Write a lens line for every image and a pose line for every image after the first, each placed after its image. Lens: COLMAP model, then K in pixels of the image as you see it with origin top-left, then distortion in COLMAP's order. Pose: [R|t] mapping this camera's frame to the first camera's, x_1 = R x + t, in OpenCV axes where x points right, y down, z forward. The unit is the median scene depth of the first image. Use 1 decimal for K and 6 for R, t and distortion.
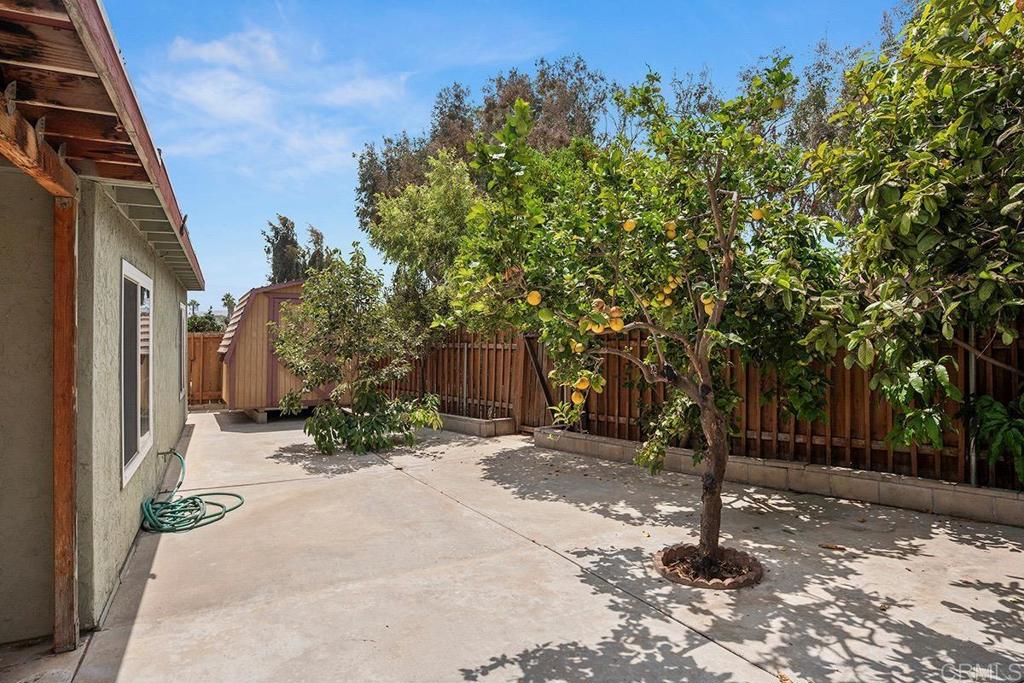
lens RADIAL K [[598.6, 0, 509.5], [0, 598.6, 337.3], [0, 0, 1]] dist [0.005835, 0.000821]
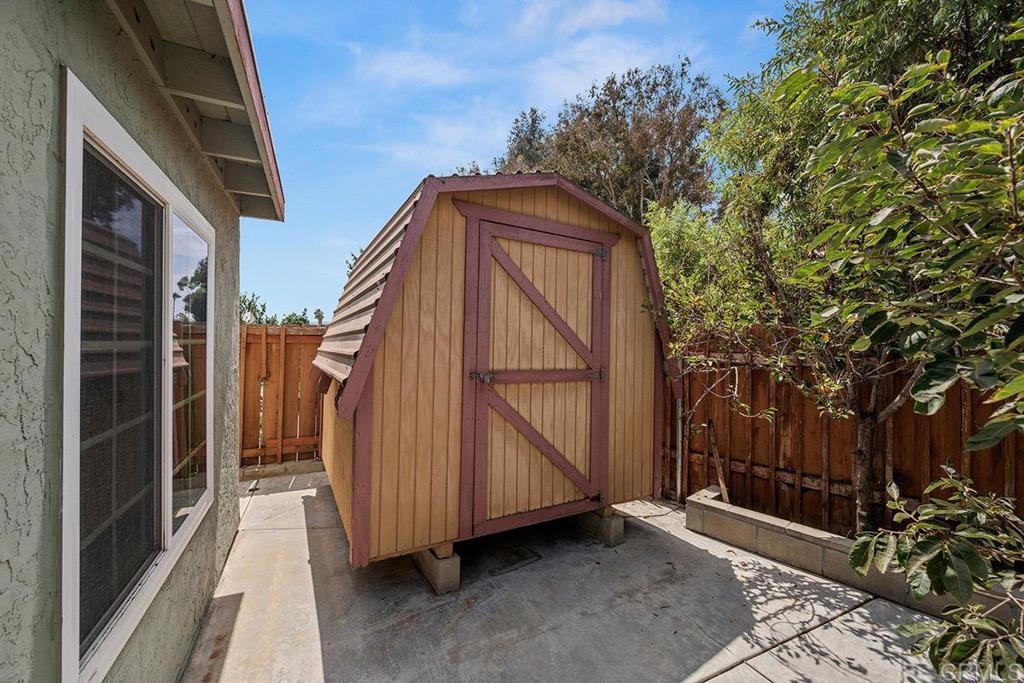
lens RADIAL K [[414.7, 0, 515.0], [0, 414.7, 342.7], [0, 0, 1]] dist [0.000947, 0.000355]
pose [[0.999934, 0.010679, 0.004129, -0.376548], [-0.010690, 0.999940, 0.002470, 0.004491], [-0.004102, -0.002514, 0.999988, 0.768646]]
